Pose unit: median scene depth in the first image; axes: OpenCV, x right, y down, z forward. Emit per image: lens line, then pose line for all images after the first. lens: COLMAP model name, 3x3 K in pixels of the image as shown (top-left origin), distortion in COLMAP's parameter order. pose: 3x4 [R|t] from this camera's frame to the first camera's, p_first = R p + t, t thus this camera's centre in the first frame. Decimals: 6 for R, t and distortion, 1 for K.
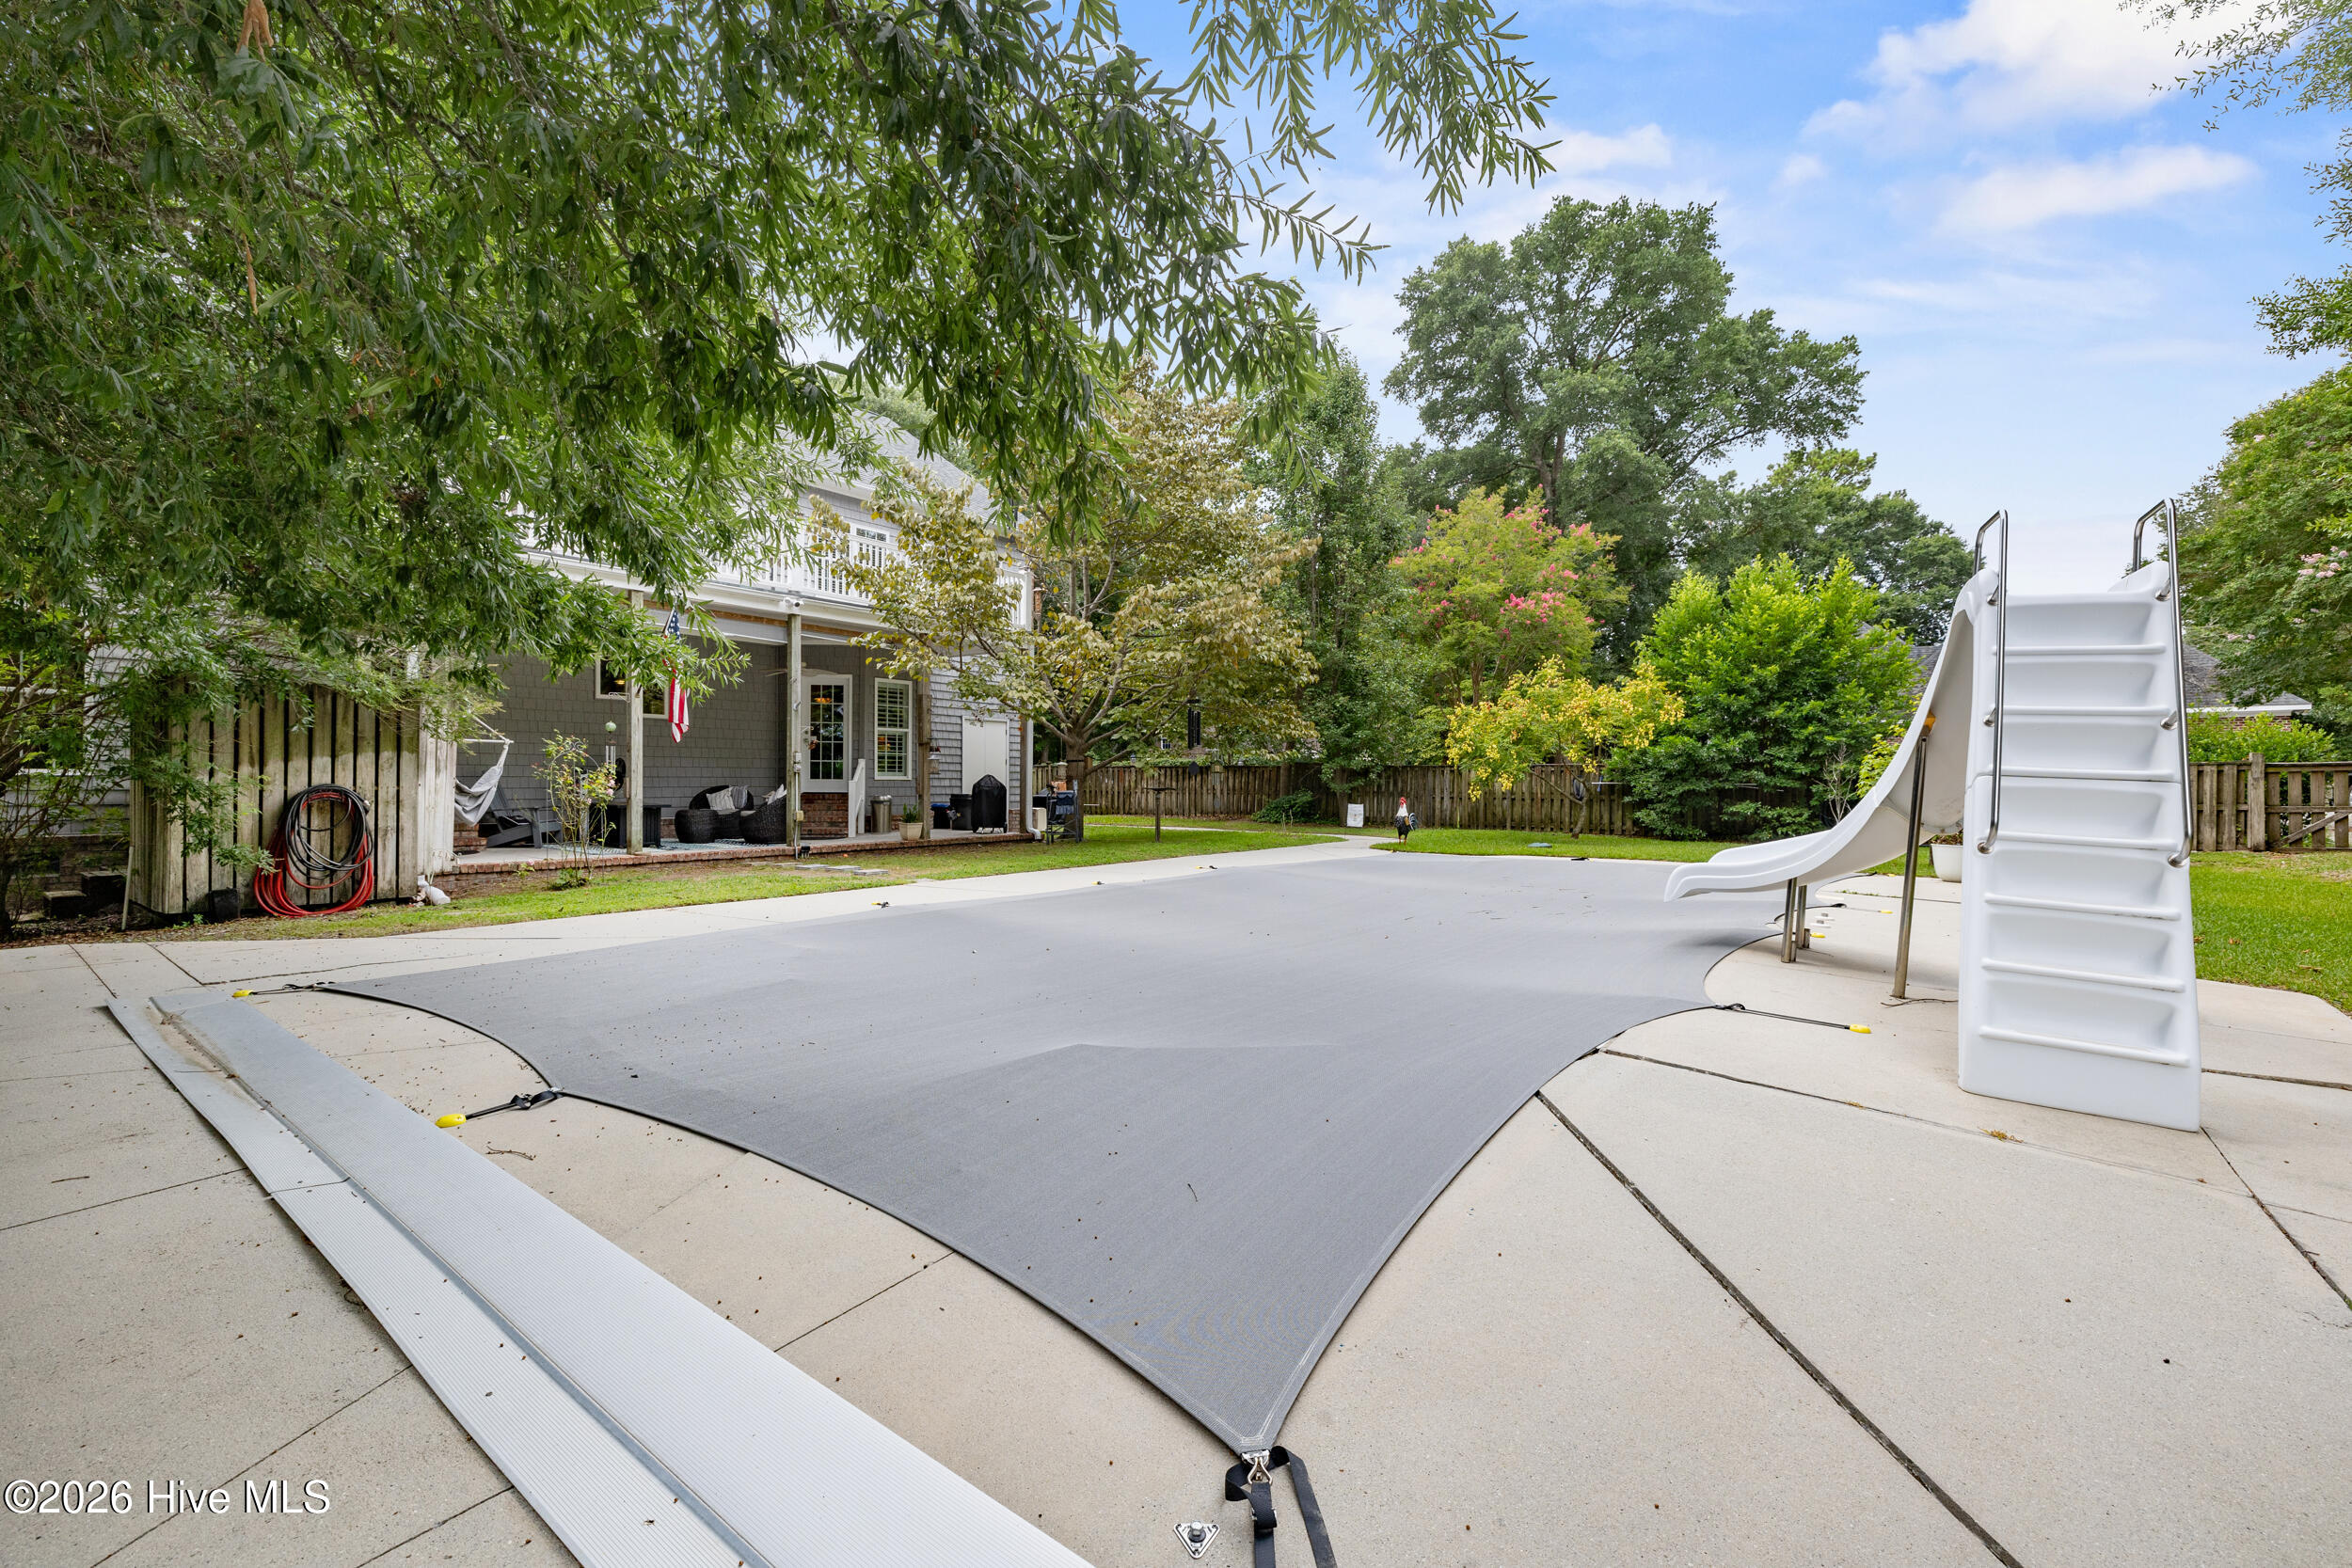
lens RADIAL K [[987.4, 0, 1177.0], [0, 987.4, 784.7], [0, 0, 1]] dist [0.003795, 0.000256]
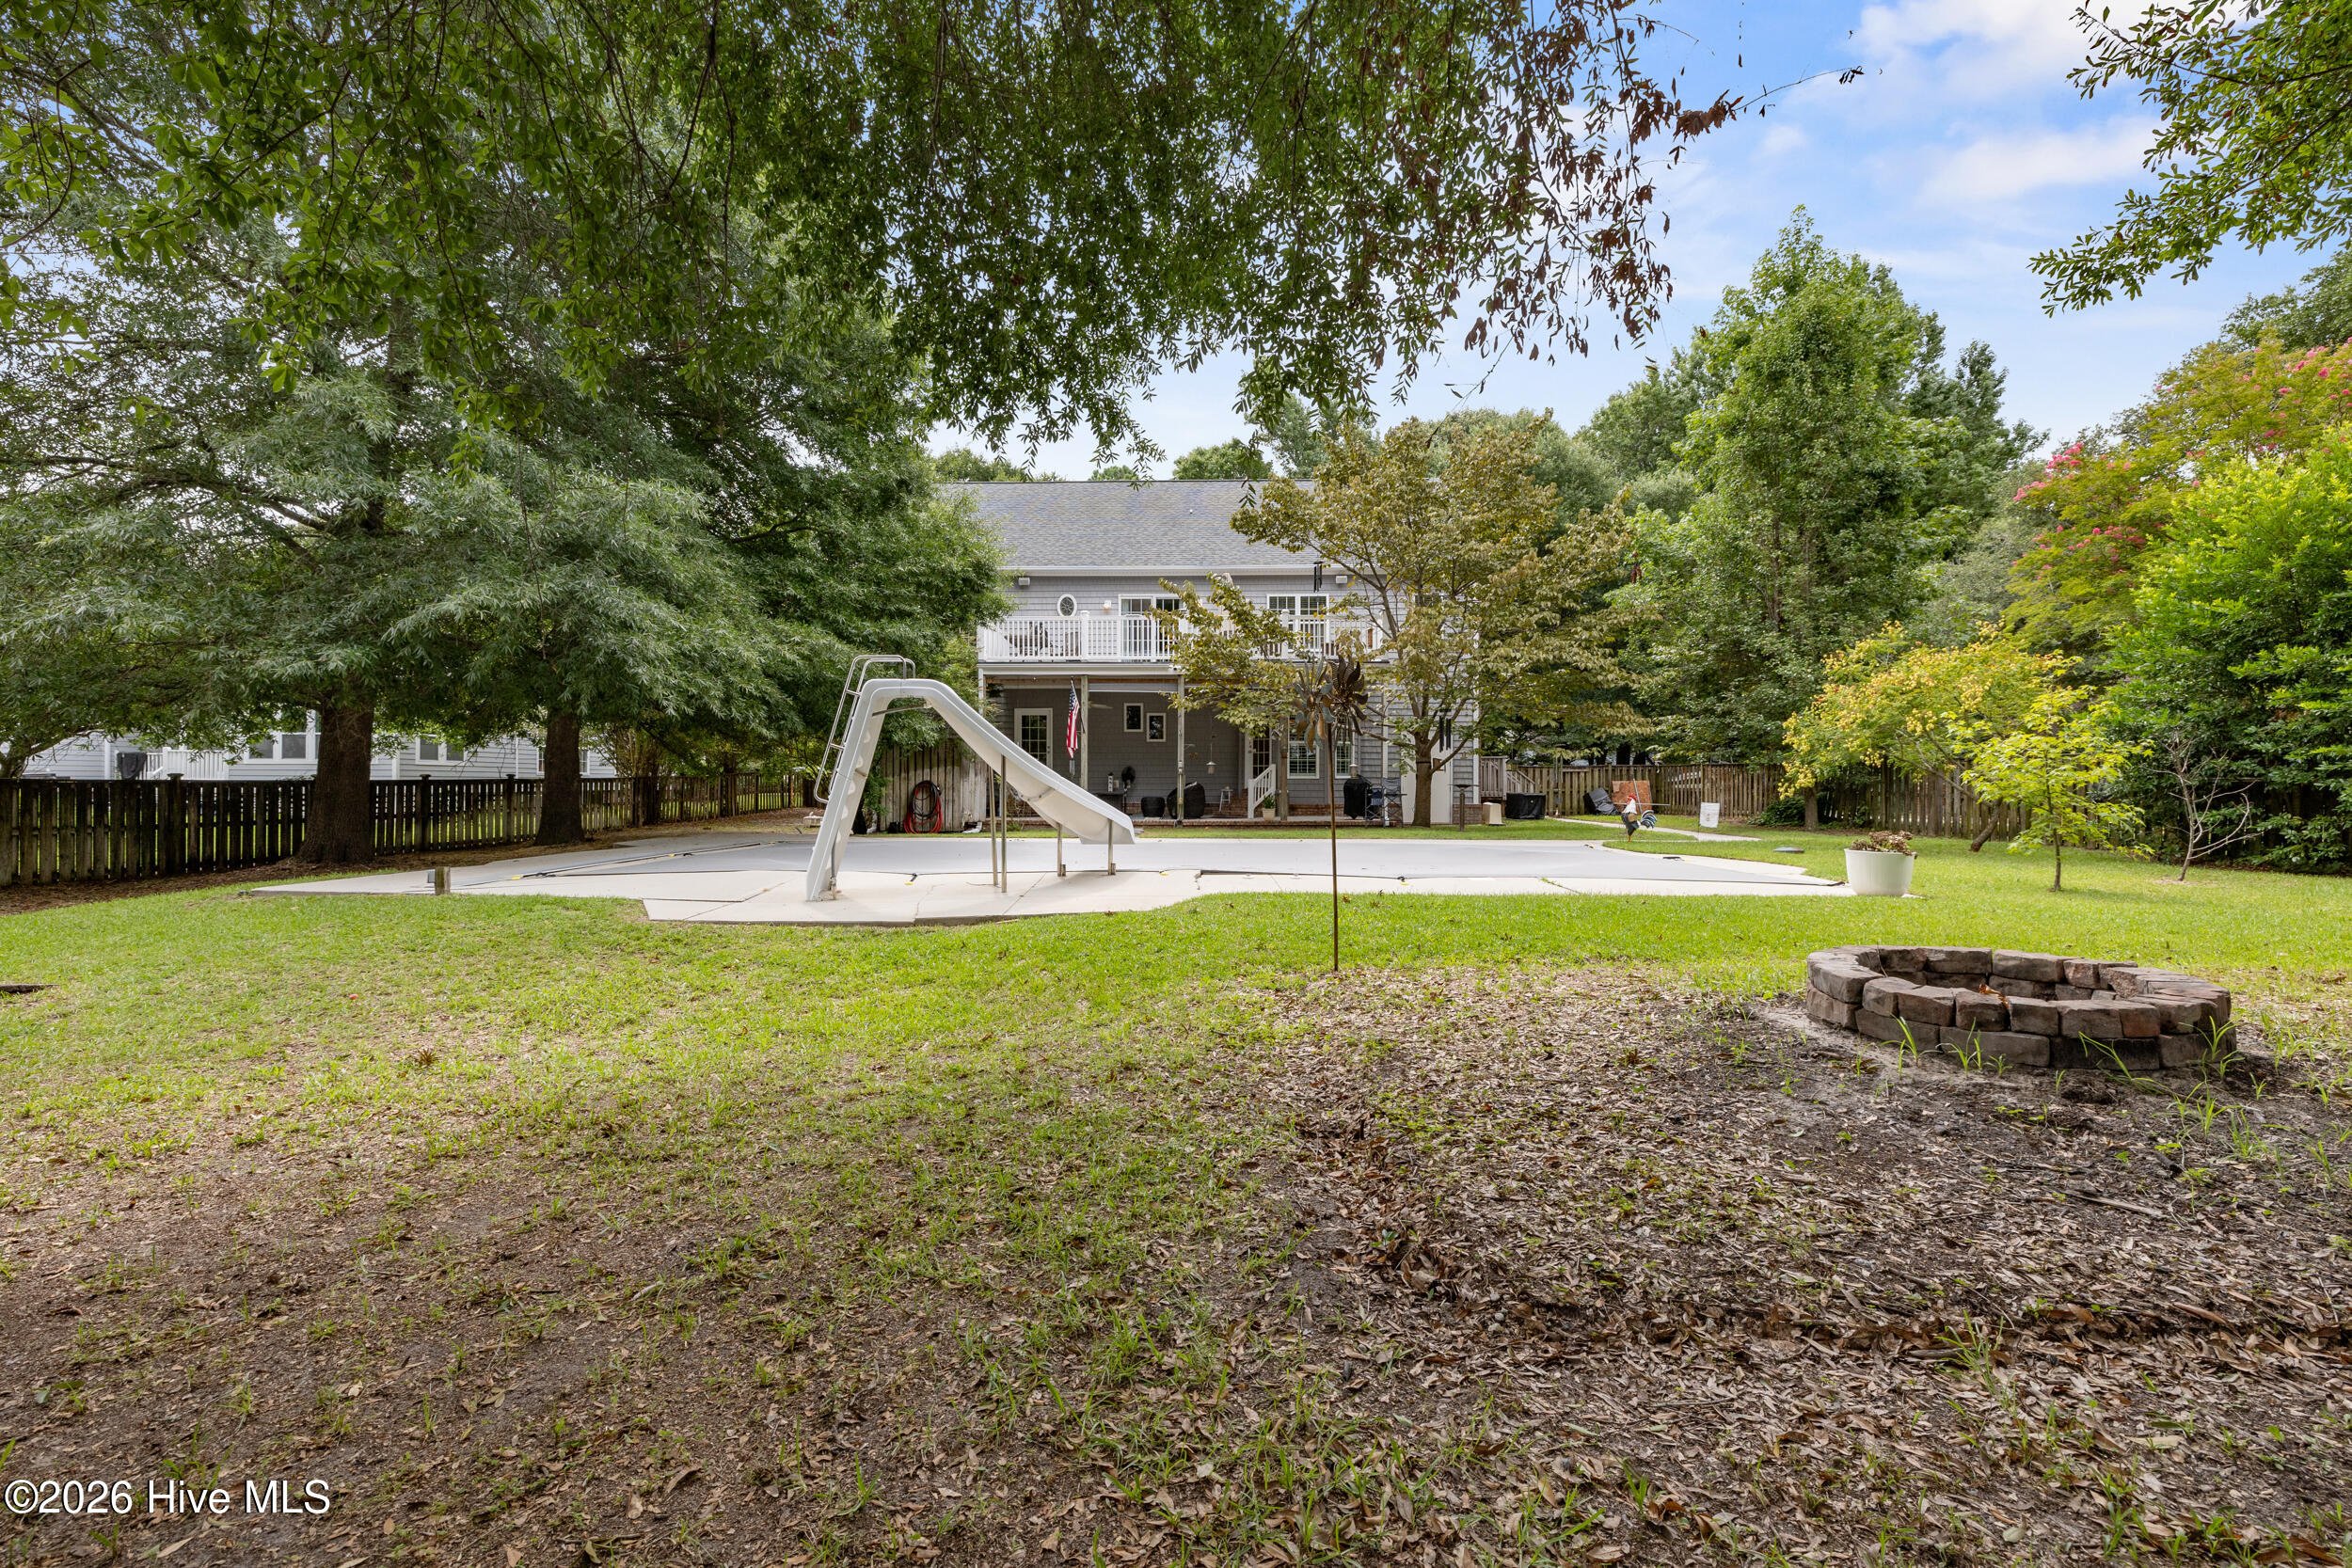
lens RADIAL K [[987.4, 0, 1181.6], [0, 987.4, 784.6], [0, 0, 1]] dist [0.003795, 0.000256]
pose [[0.593792, -0.000180, -0.804618, 0.935842], [-0.001120, 0.999999, -0.001051, 0.007417], [0.804618, 0.001525, 0.593791, 0.057310]]
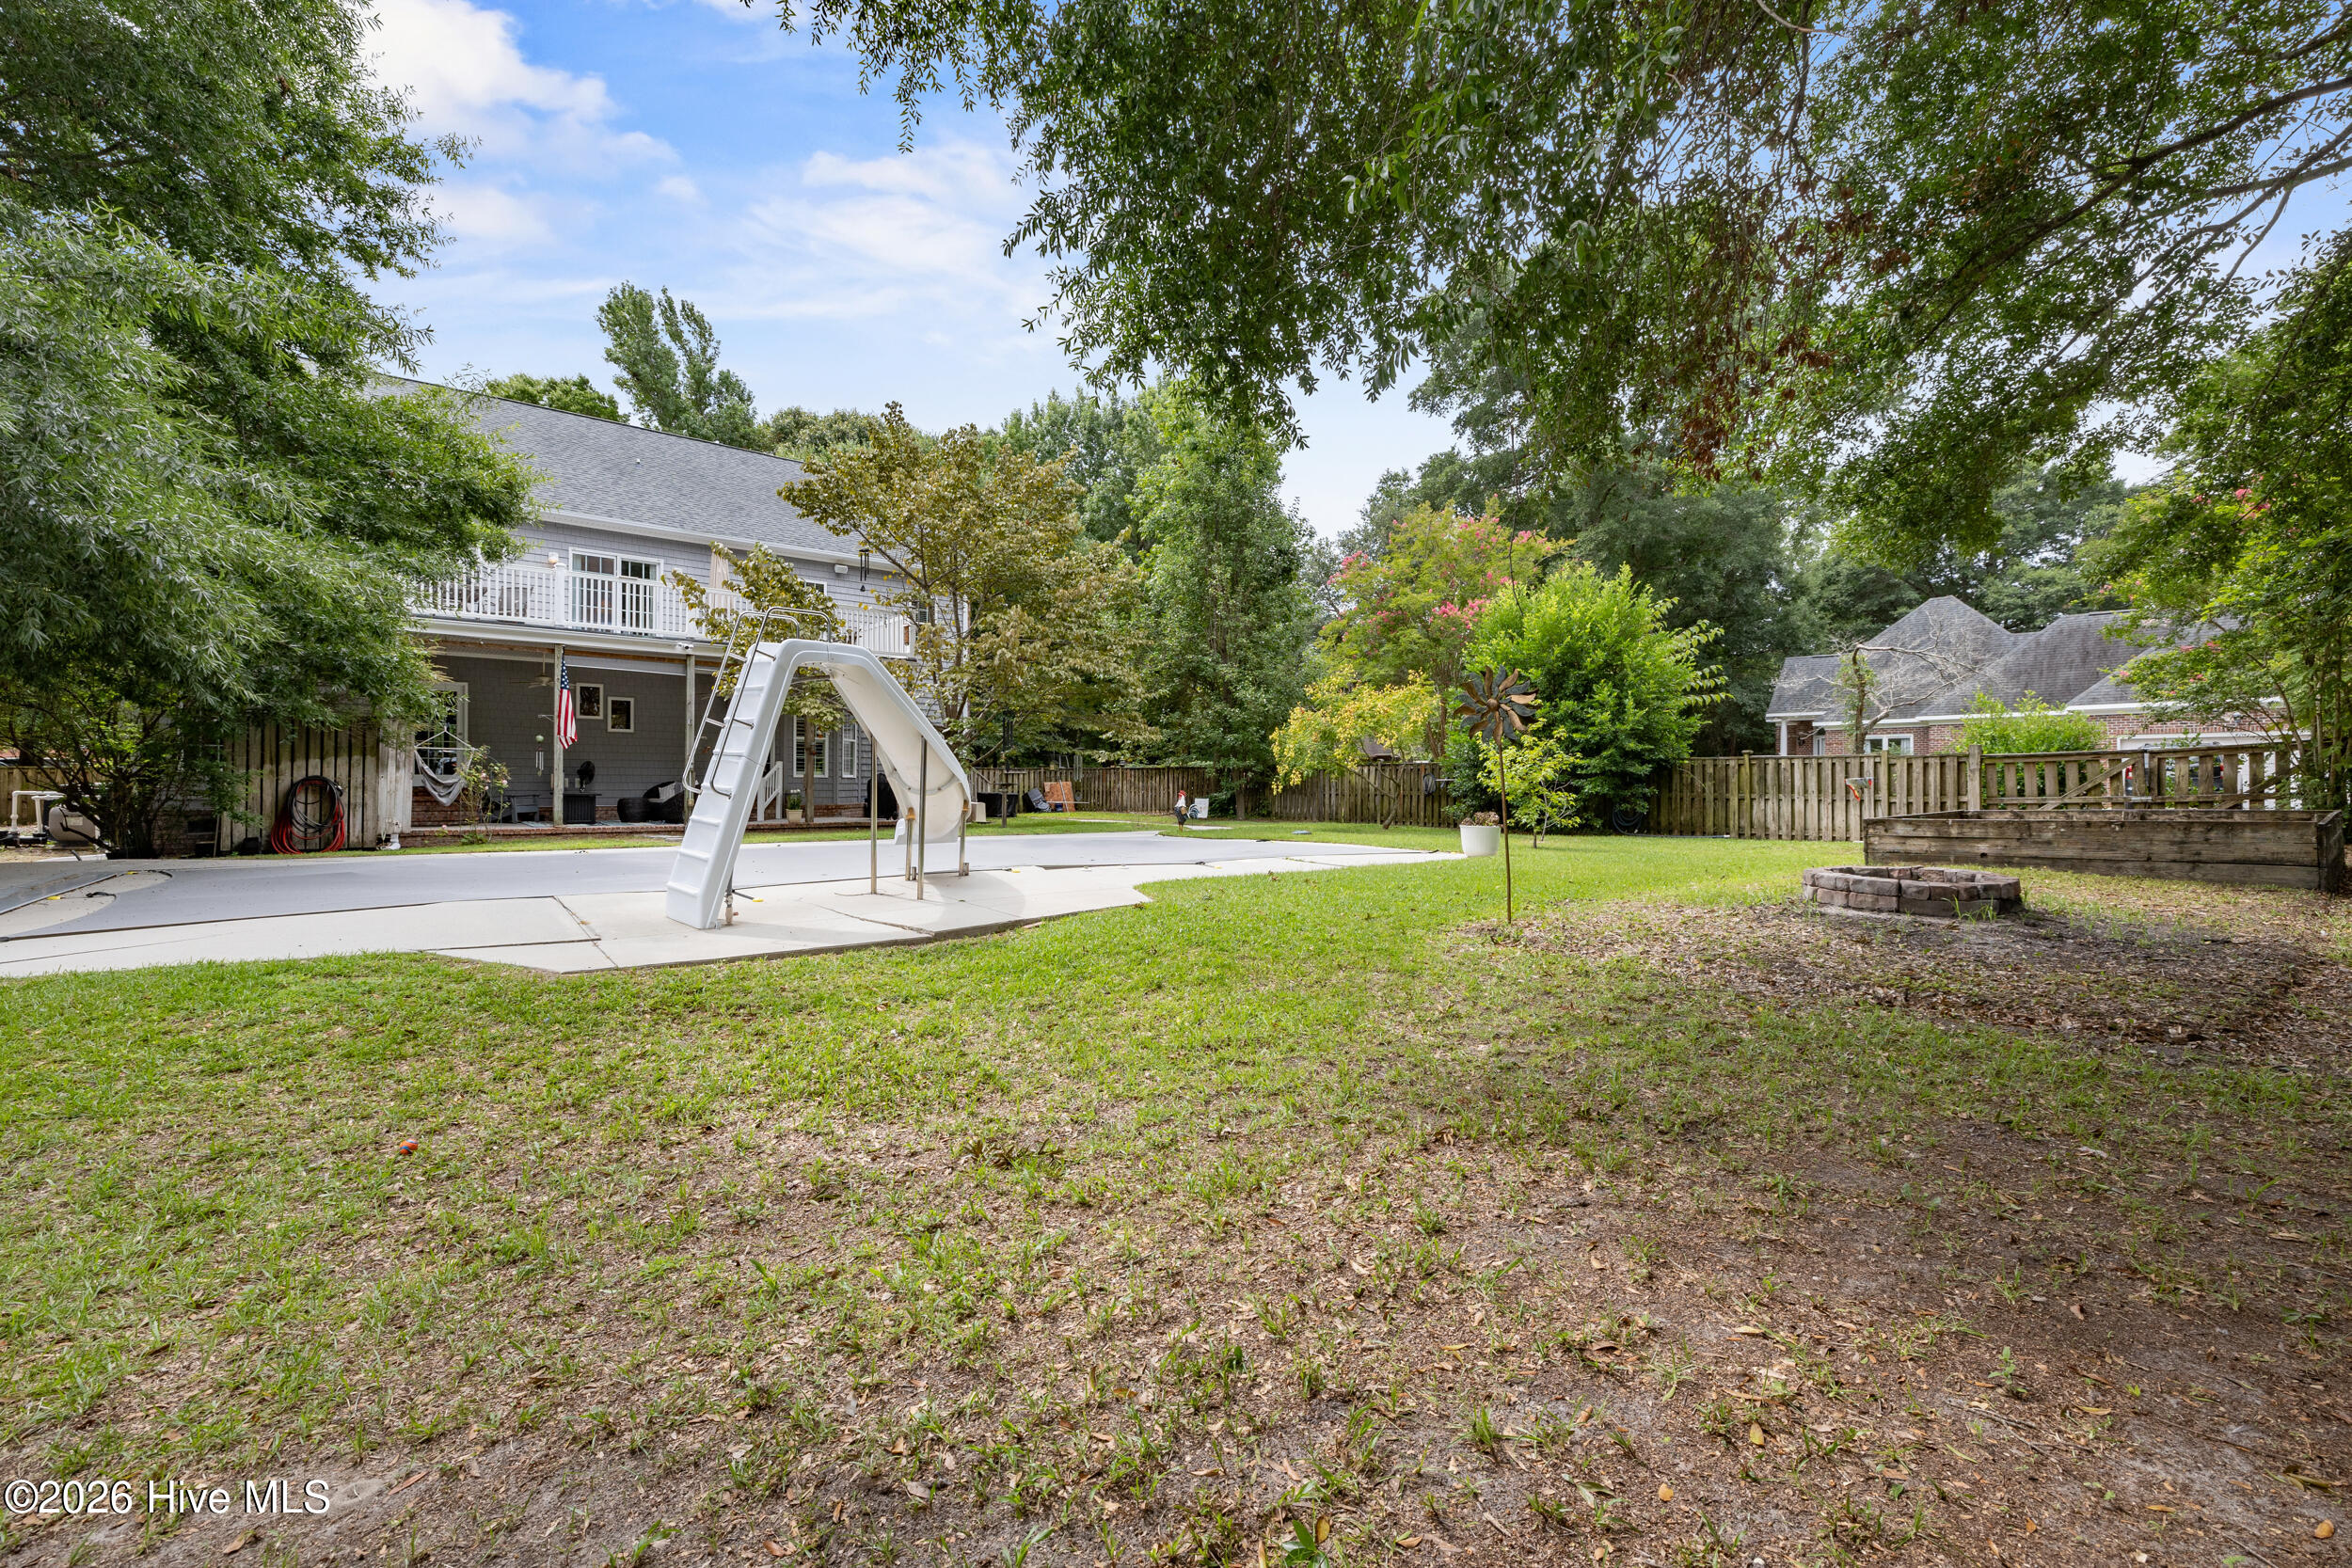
lens RADIAL K [[987.4, 0, 1172.4], [0, 987.4, 782.6], [0, 0, 1]] dist [0.003795, 0.000256]
pose [[0.976313, -0.001957, -0.216354, 0.581598], [0.000318, 0.999971, -0.007607, 0.015862], [0.216363, 0.007358, 0.976285, -0.193197]]
